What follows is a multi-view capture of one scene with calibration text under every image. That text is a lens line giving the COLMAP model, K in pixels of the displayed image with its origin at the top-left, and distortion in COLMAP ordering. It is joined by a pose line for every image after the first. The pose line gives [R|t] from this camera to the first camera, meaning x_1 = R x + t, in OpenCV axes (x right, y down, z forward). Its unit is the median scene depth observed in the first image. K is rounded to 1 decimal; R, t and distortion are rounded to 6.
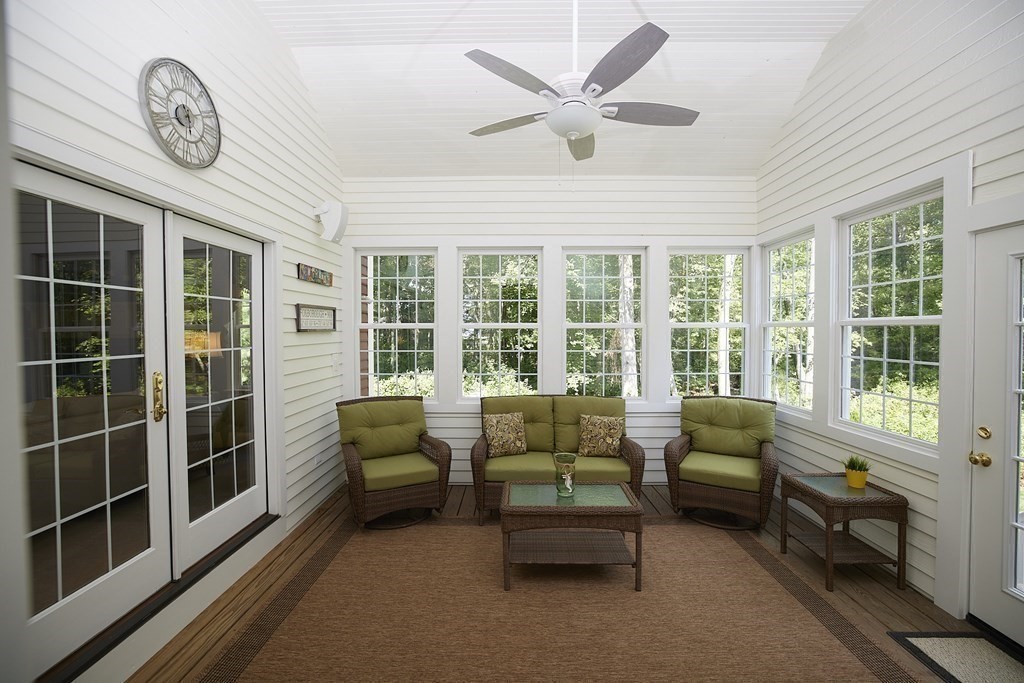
lens RADIAL K [[448.0, 0, 512.6], [0, 448.0, 339.6], [0, 0, 1]] dist [-0.044185, 0.016776]
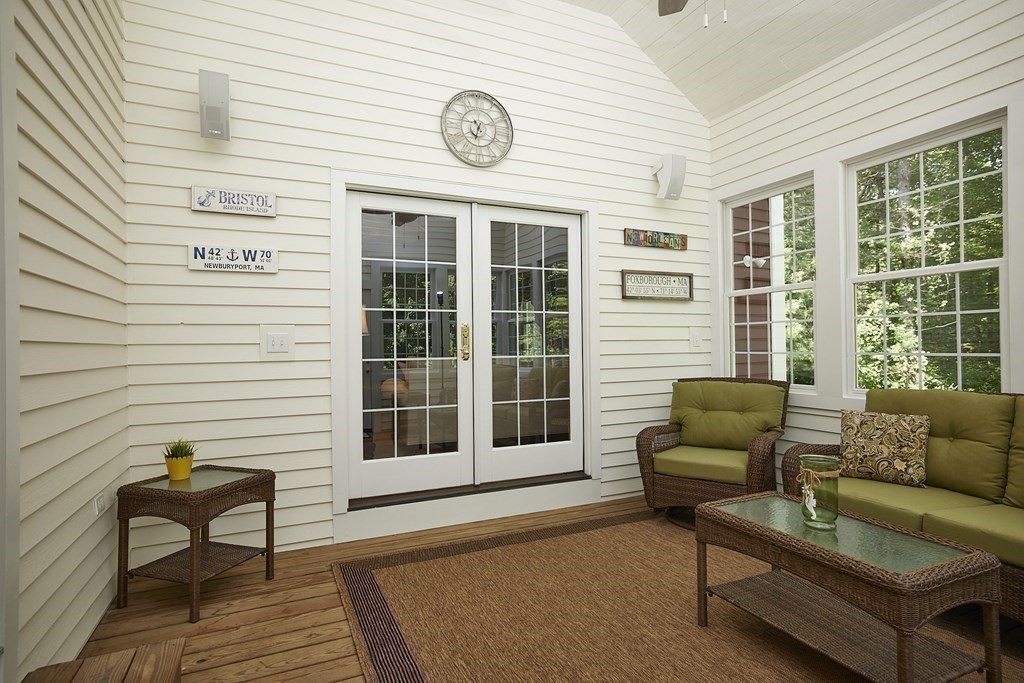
lens RADIAL K [[546.7, 0, 512.0], [0, 546.7, 341.5], [0, 0, 1]] dist [-0.024231, 0.000555]
pose [[0.416390, -0.014189, -0.909076, 0.577987], [-0.012746, 0.999689, -0.021442, 0.121465], [0.909097, 0.020515, 0.416079, 0.318226]]
